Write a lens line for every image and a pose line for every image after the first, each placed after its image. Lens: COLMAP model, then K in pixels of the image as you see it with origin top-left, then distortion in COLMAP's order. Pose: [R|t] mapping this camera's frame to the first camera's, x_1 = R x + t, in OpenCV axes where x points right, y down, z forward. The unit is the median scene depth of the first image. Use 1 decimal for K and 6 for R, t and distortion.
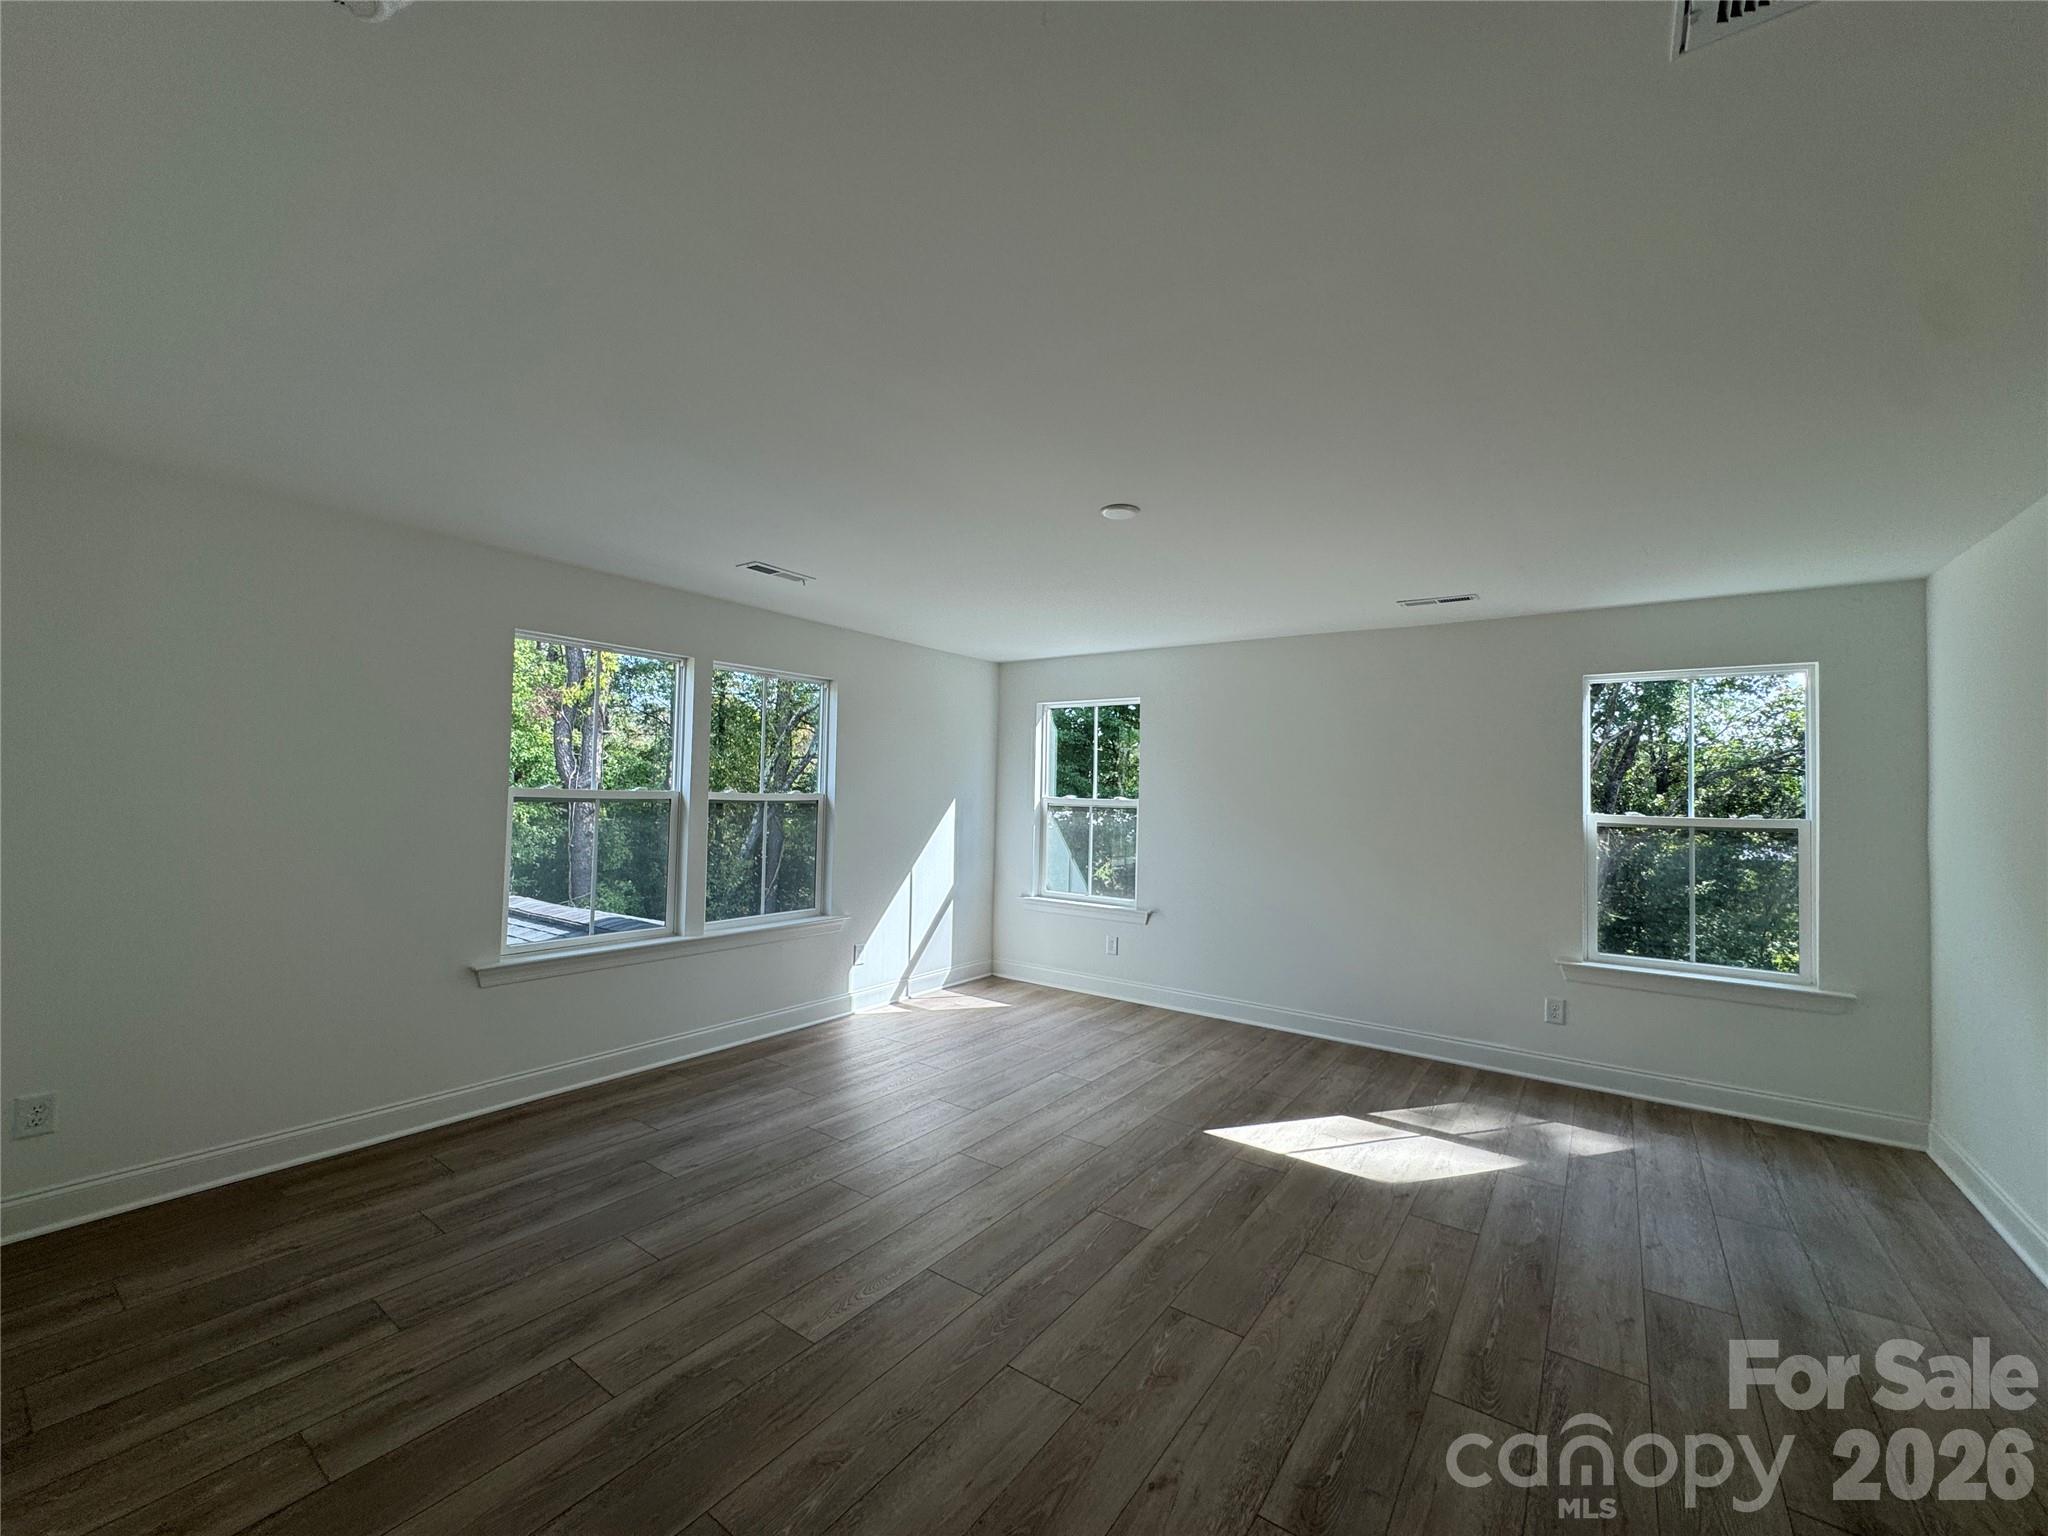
lens RADIAL K [[820.4, 0, 1025.4], [0, 820.4, 763.3], [0, 0, 1]] dist [-0.002227, -0.000297]
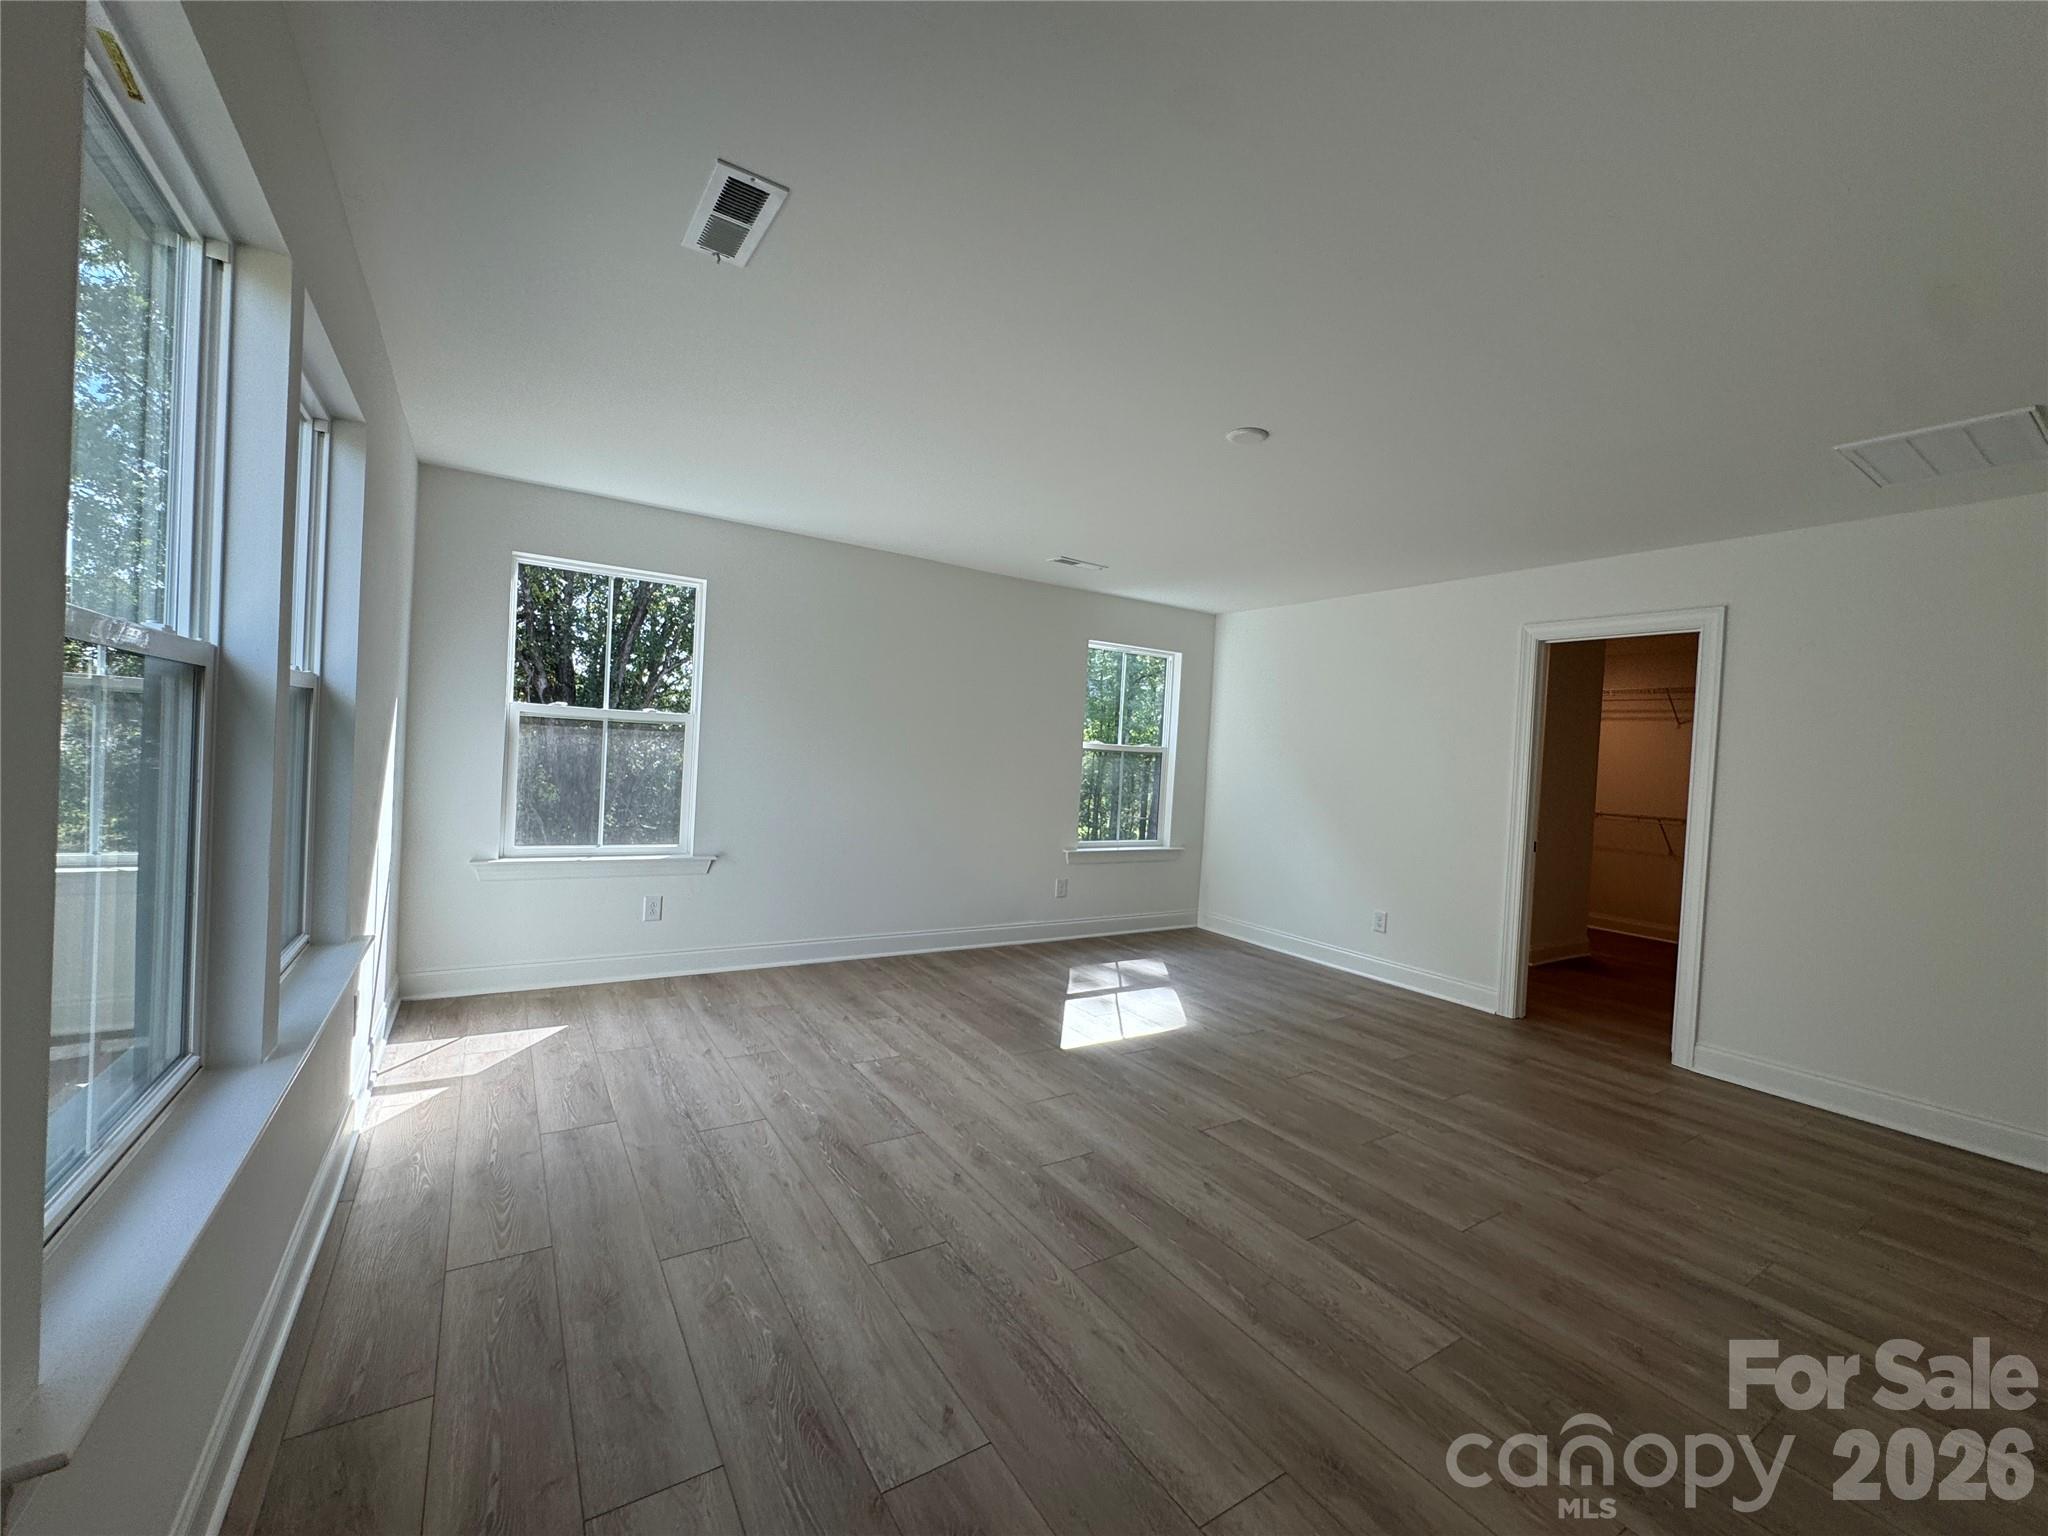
lens RADIAL K [[819.9, 0, 1023.0], [0, 819.9, 765.4], [0, 0, 1]] dist [-0.002579, 0.000005]
pose [[0.369660, -0.018916, 0.928975, -0.679147], [-0.078160, 0.995616, 0.051375, 0.040804], [-0.925874, -0.091600, 0.366561, 0.633197]]
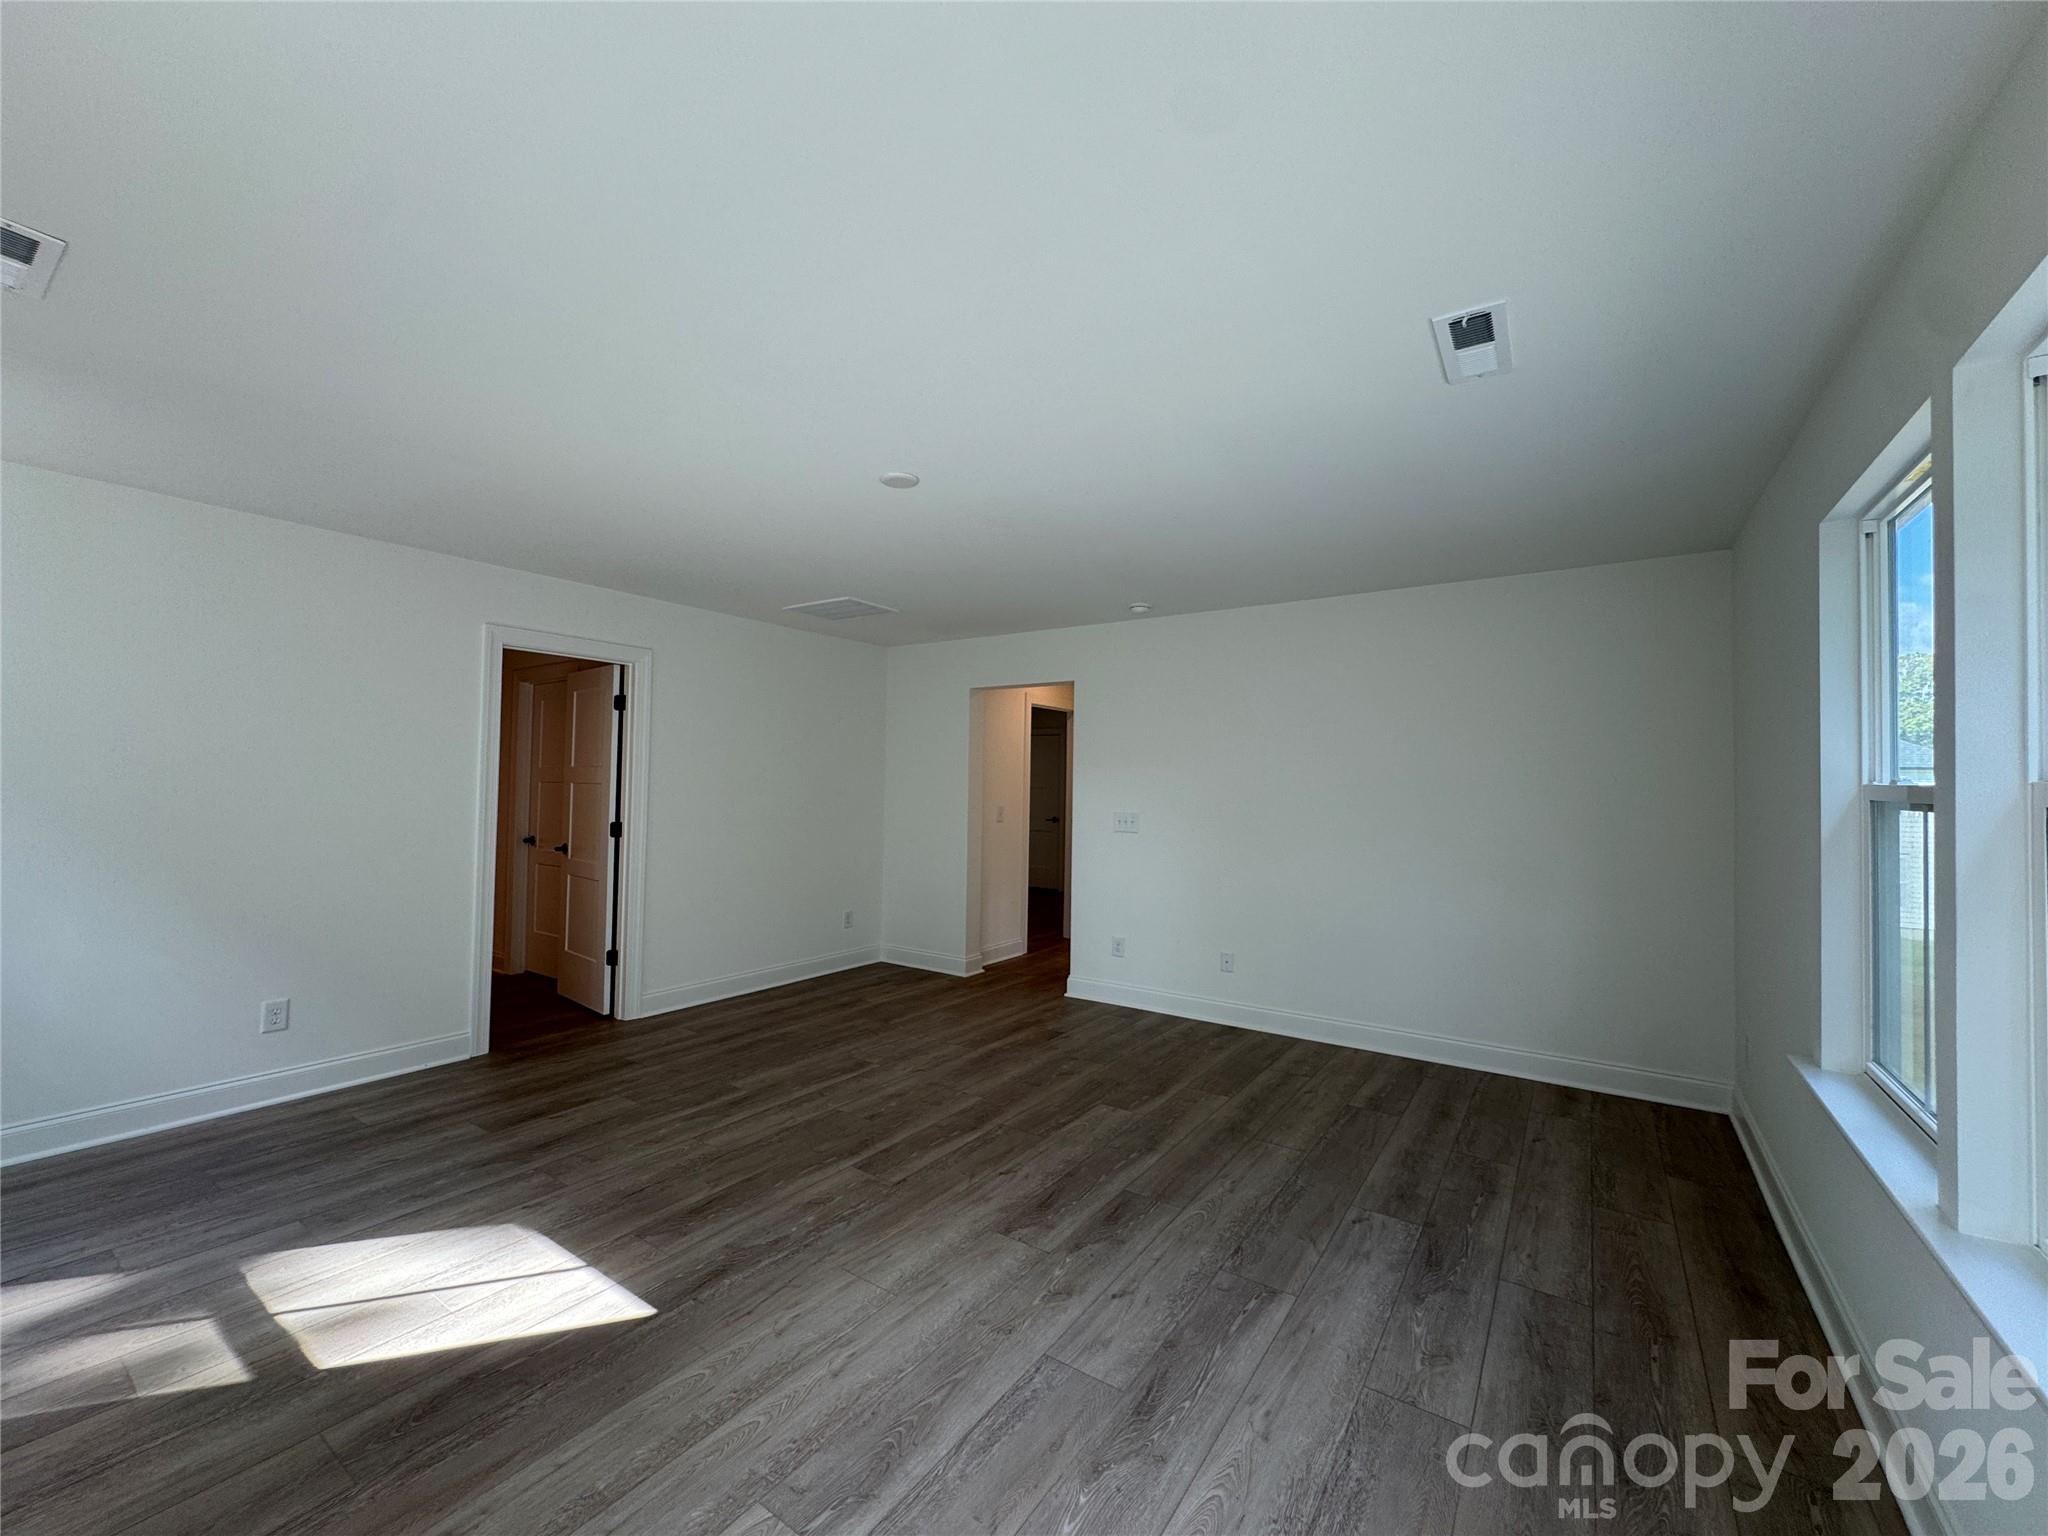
lens RADIAL K [[827.8, 0, 1024.7], [0, 827.8, 768.3], [0, 0, 1]] dist [-0.010475, 0.000219]
pose [[-0.998982, -0.039590, -0.021611, -0.021572], [-0.038275, 0.997570, -0.058216, 0.069691], [0.023864, -0.057329, -0.998070, 1.469557]]
